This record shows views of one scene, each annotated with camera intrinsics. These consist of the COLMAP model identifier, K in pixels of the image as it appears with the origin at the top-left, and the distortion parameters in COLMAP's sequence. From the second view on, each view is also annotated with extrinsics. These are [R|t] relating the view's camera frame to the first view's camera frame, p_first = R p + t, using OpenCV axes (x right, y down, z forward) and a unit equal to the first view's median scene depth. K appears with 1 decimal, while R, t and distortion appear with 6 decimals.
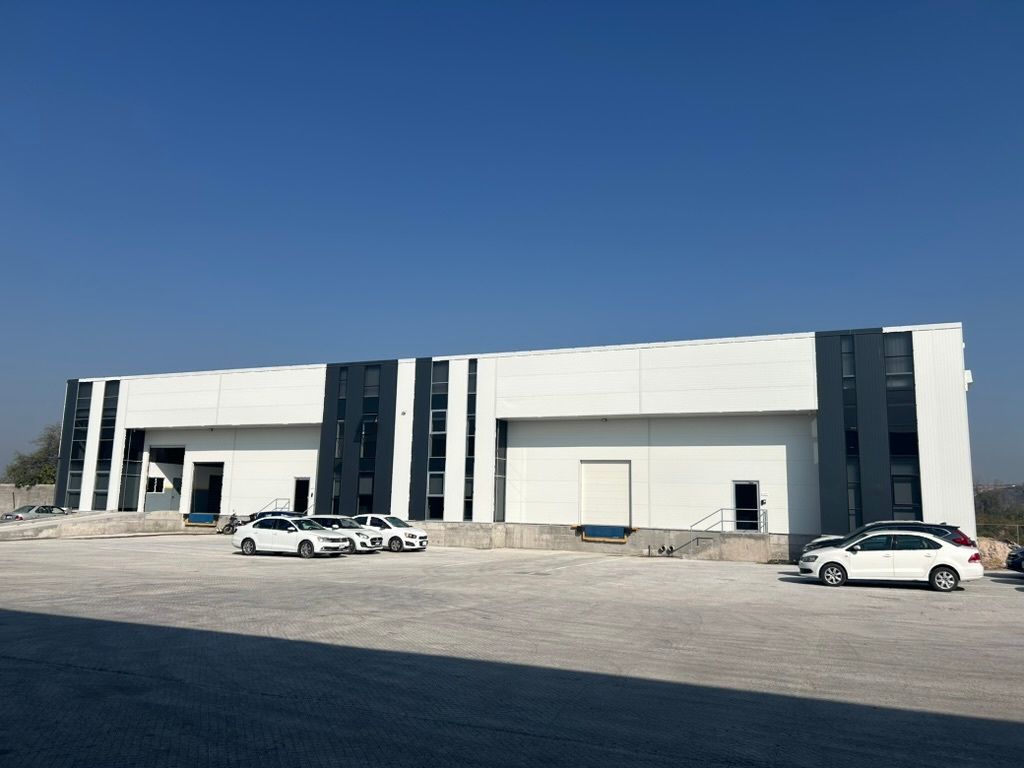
lens RADIAL K [[766.6, 0, 520.1], [0, 766.6, 385.9], [0, 0, 1]] dist [0.079142, -0.082913]
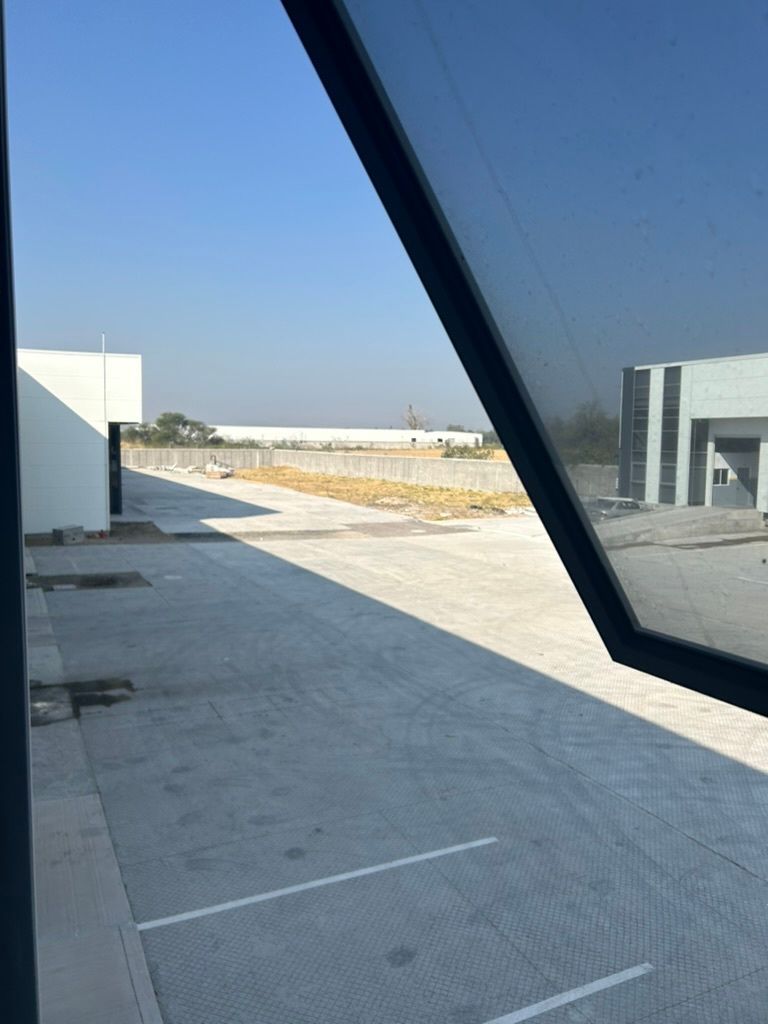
lens RADIAL K [[766.6, 0, 394.7], [0, 766.6, 520.9], [0, 0, 1]] dist [0.079142, -0.082913]
pose [[0.770590, 0.049792, -0.635383, -0.232565], [0.112187, 0.970780, 0.212134, -0.079608], [0.627379, -0.234750, 0.742488, 0.074785]]
